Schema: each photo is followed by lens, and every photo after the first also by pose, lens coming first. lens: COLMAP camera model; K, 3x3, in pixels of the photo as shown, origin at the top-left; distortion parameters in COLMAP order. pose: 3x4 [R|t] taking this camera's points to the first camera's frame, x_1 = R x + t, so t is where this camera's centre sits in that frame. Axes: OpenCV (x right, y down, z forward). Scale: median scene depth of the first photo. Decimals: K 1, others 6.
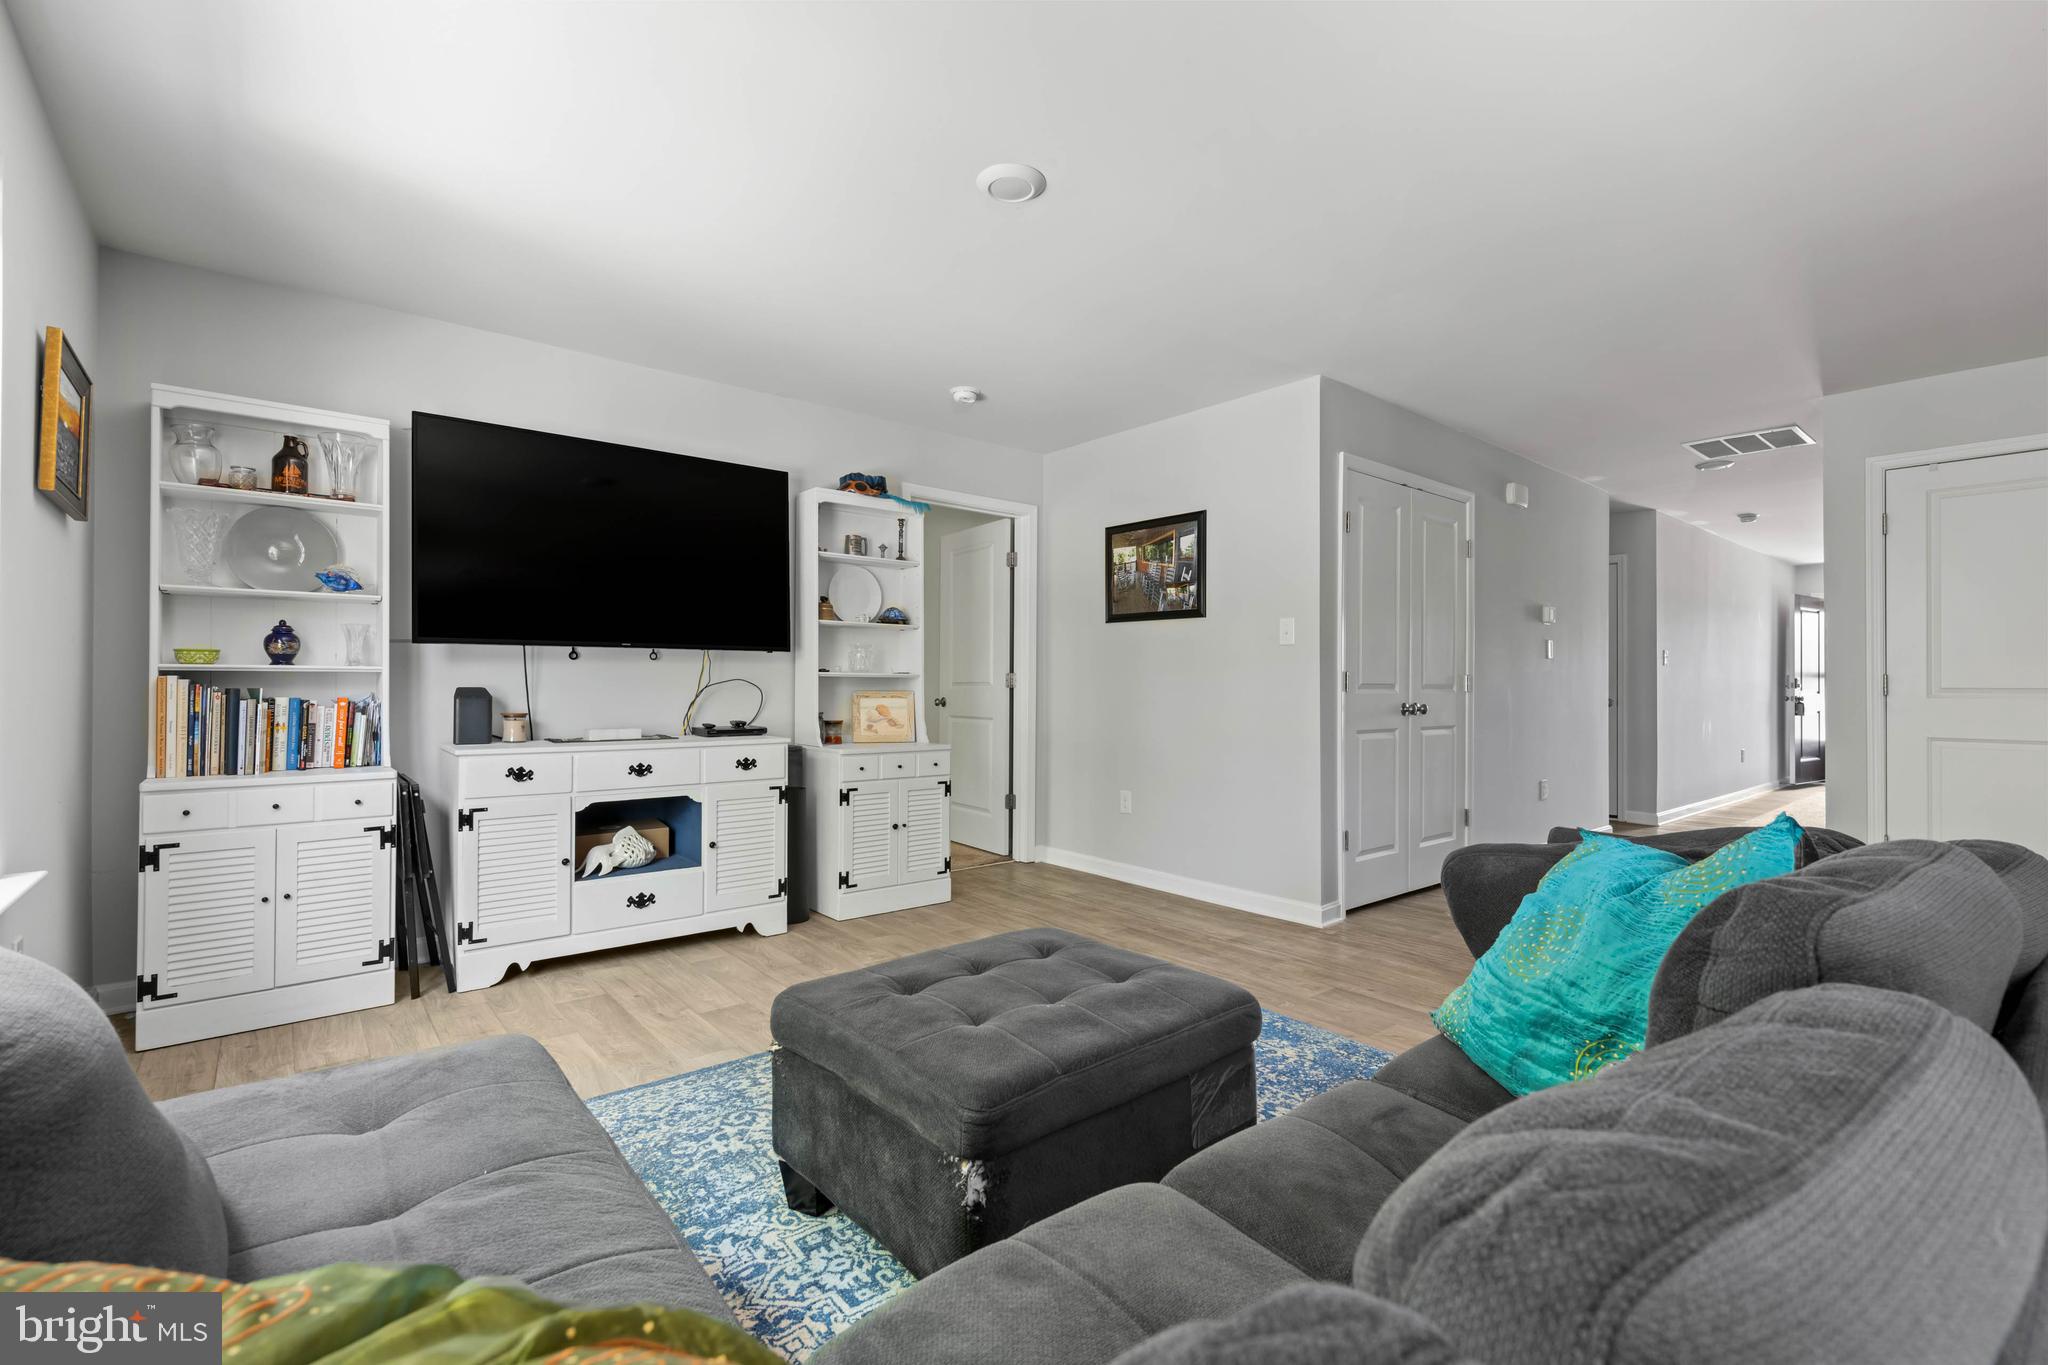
lens RADIAL K [[912.2, 0, 1001.4], [0, 912.2, 673.2], [0, 0, 1]] dist [0.003388, -0.001176]
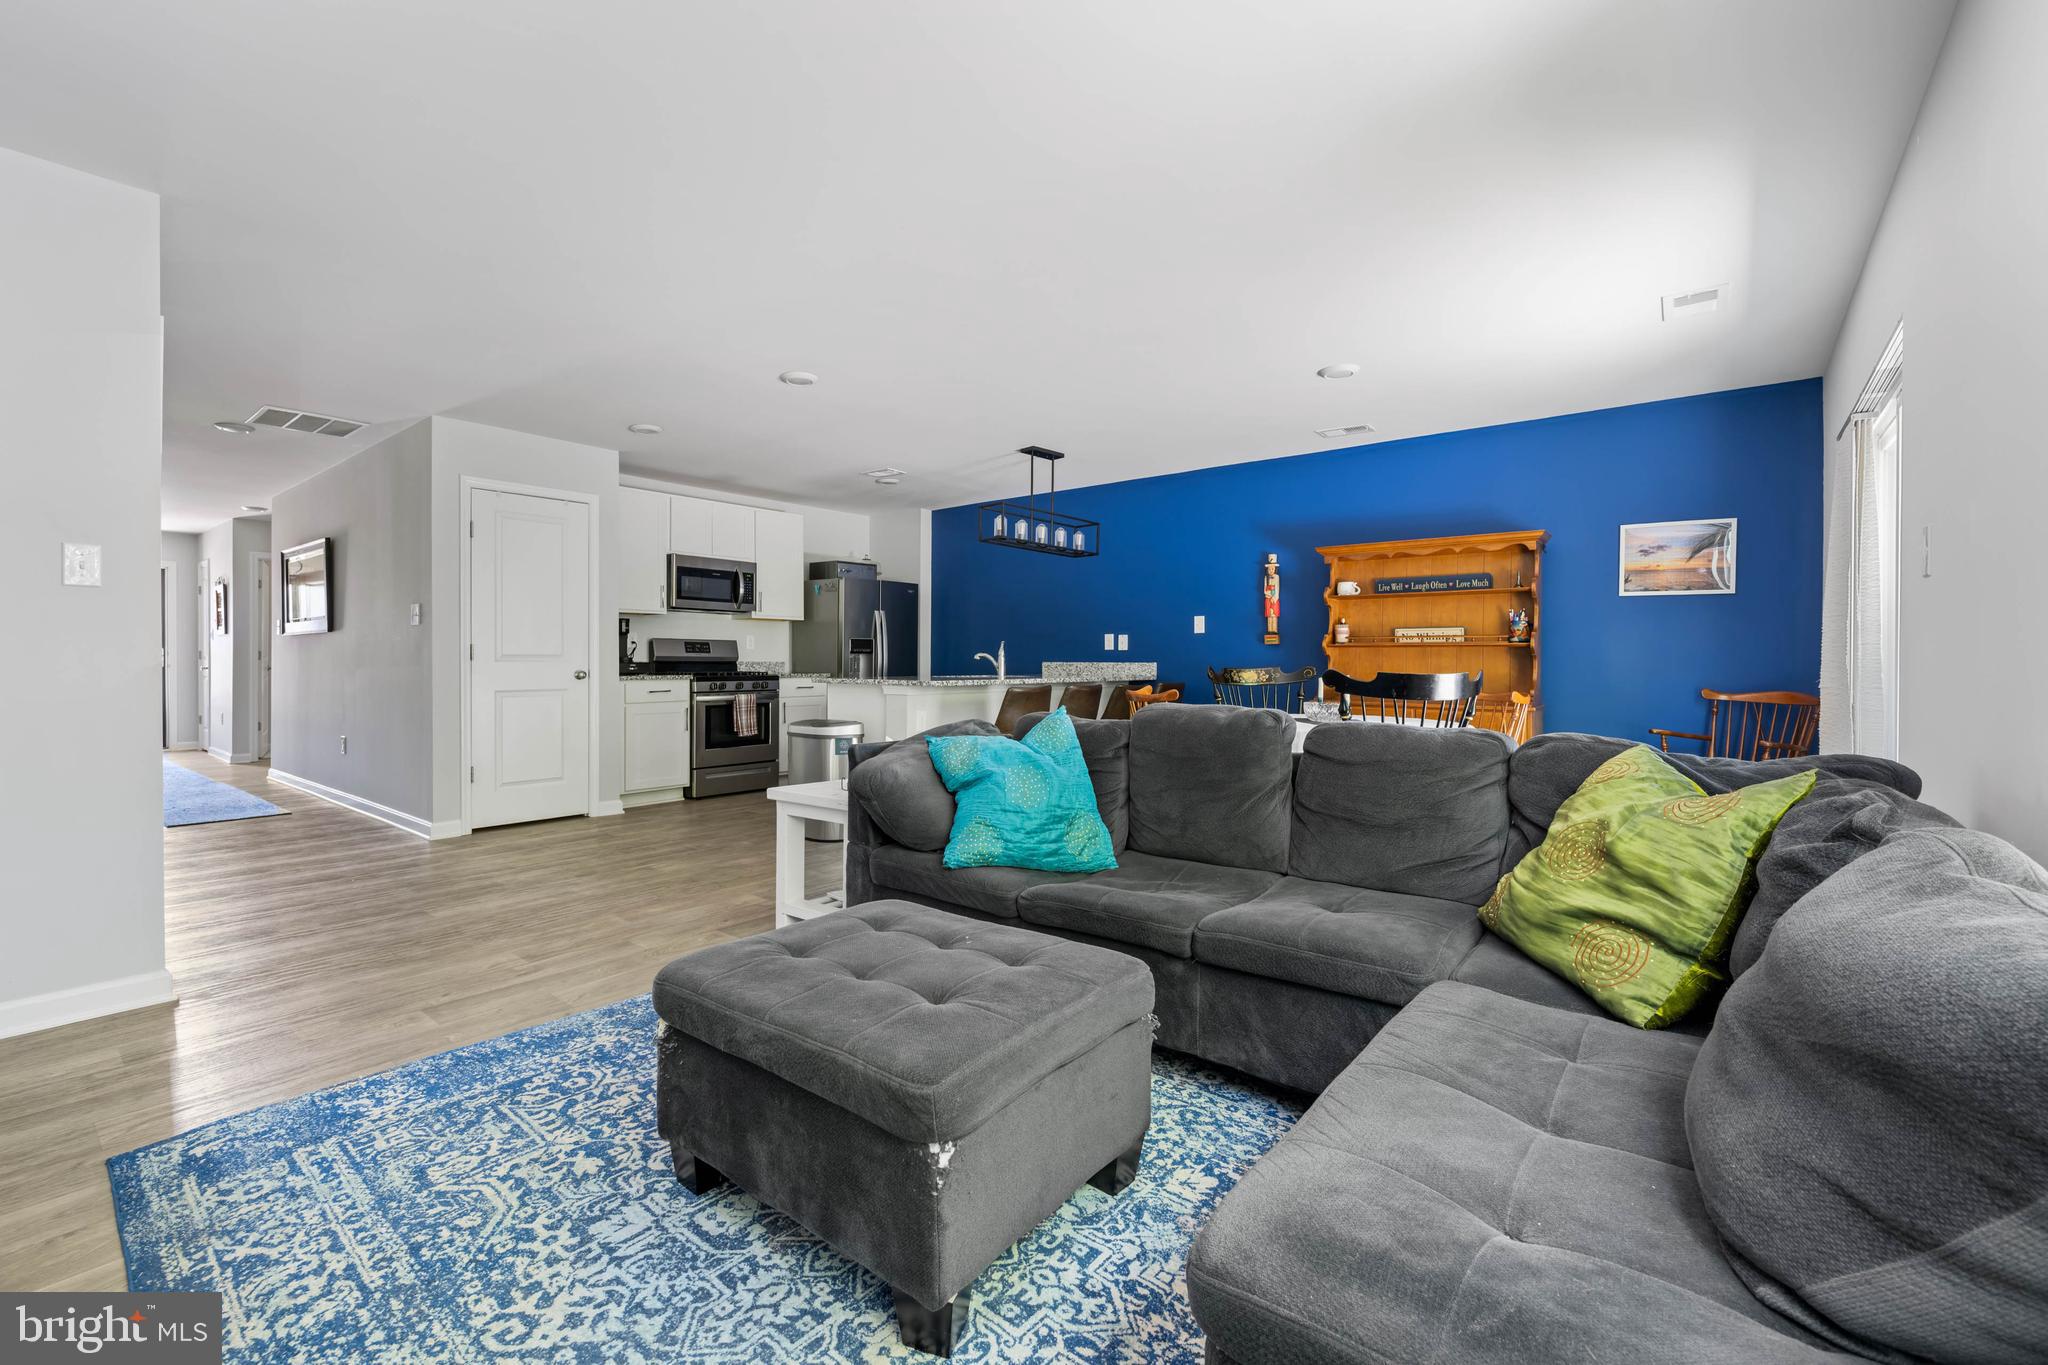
lens RADIAL K [[863.3, 0, 1016.2], [0, 863.3, 670.6], [0, 0, 1]] dist [0.002158, 0.000106]
pose [[-0.204014, -0.020651, 0.978750, -0.441454], [-0.013356, 0.999743, 0.018310, 0.006010], [-0.978877, -0.009336, -0.204237, 0.525564]]
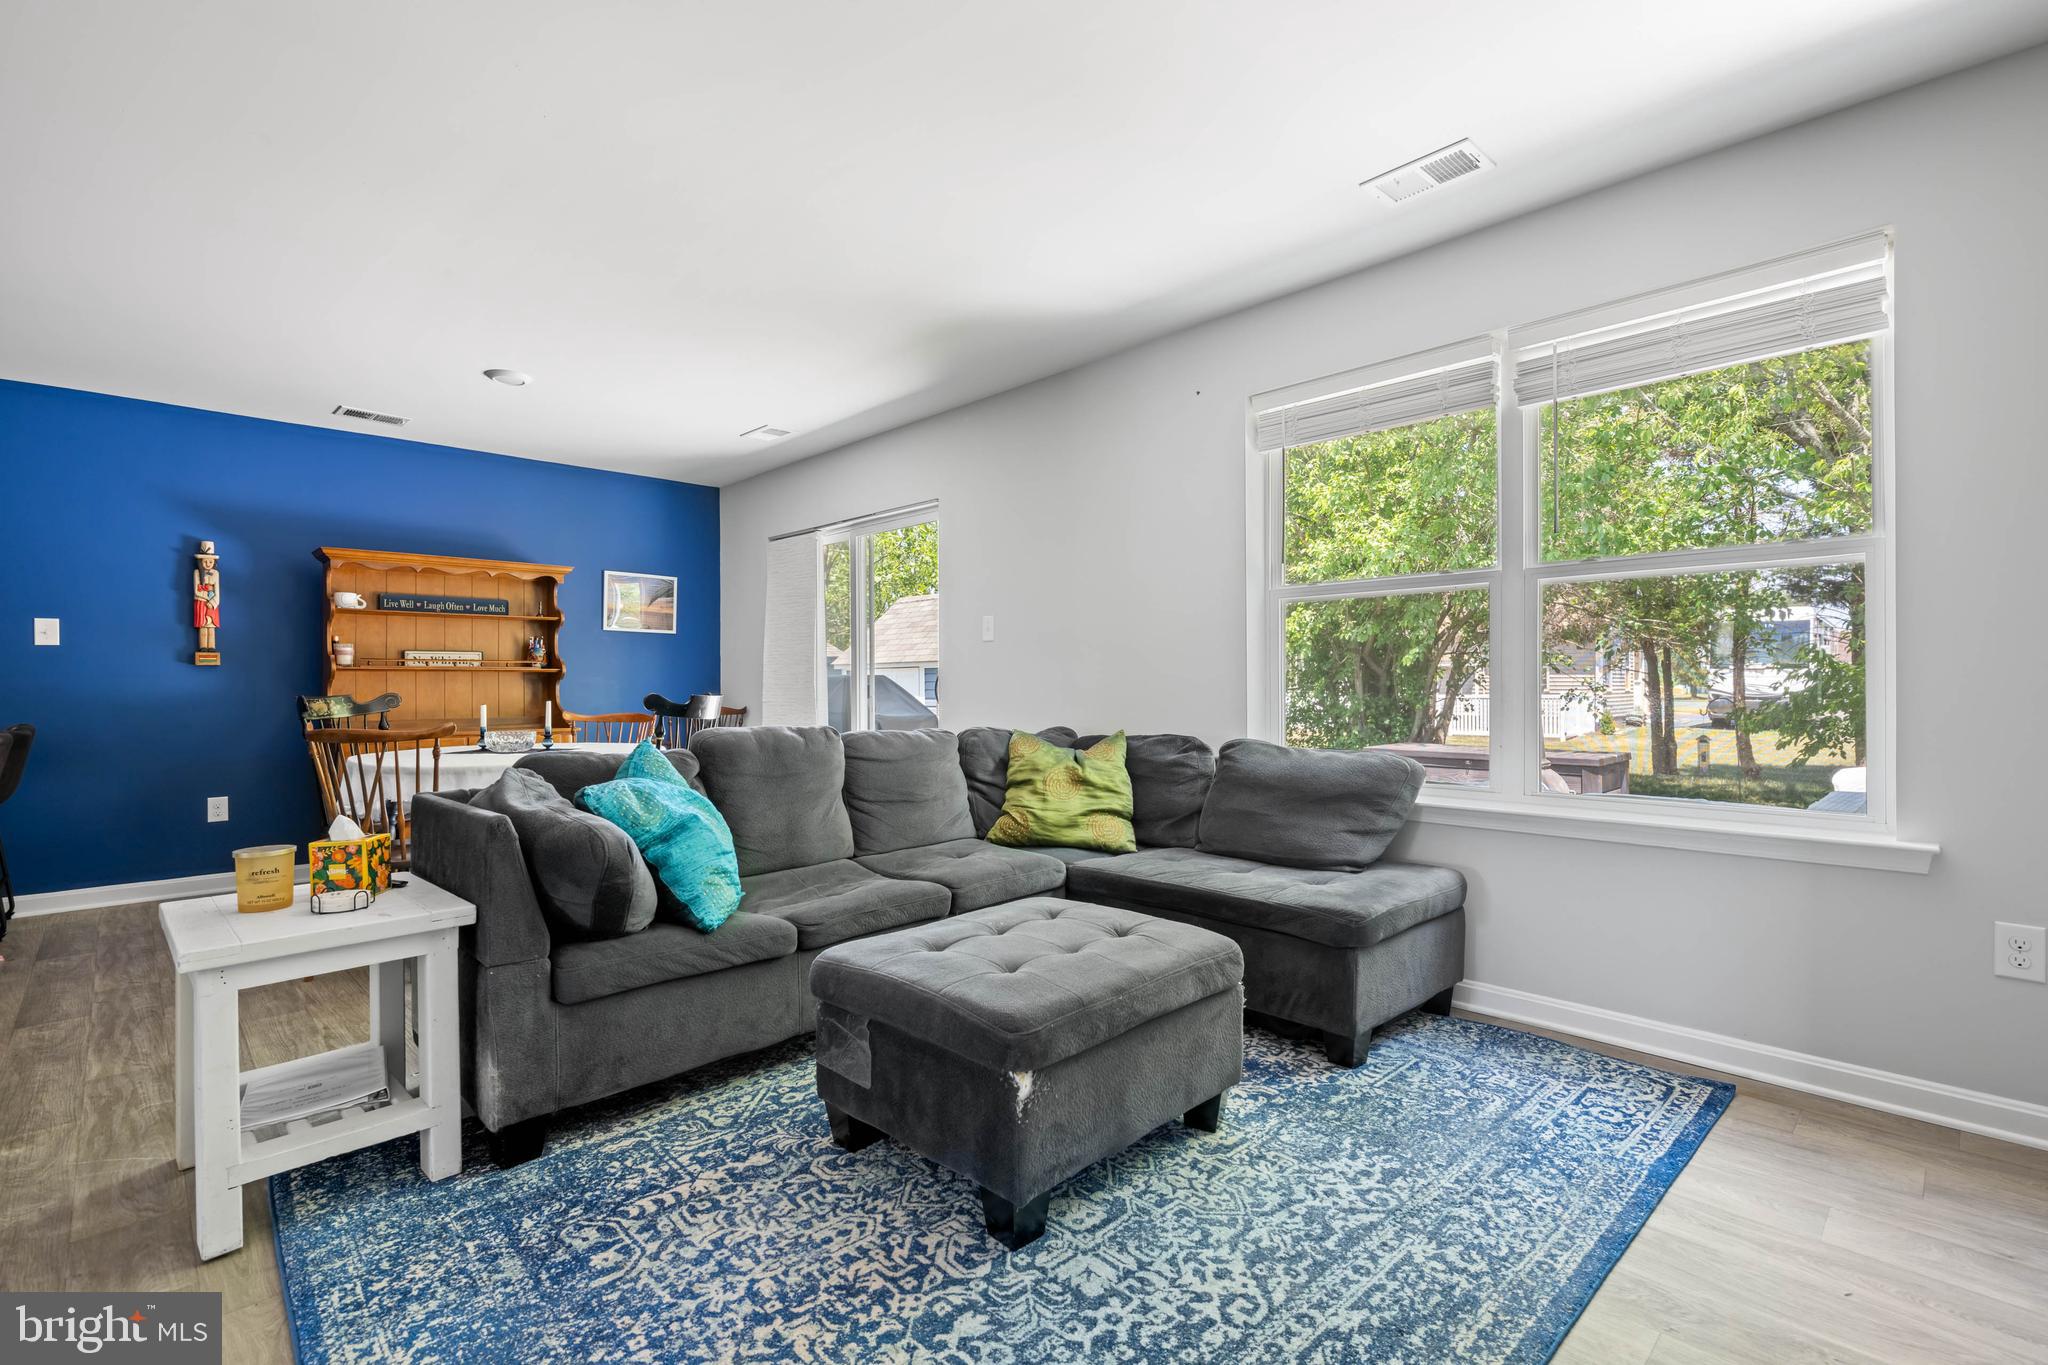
lens RADIAL K [[912.2, 0, 987.3], [0, 912.2, 692.8], [0, 0, 1]] dist [0.003388, -0.001176]
pose [[-0.997897, -0.002690, -0.064756, 0.071494], [-0.002530, 0.999994, -0.002545, 0.018403], [0.064763, -0.002376, -0.997898, 1.036361]]
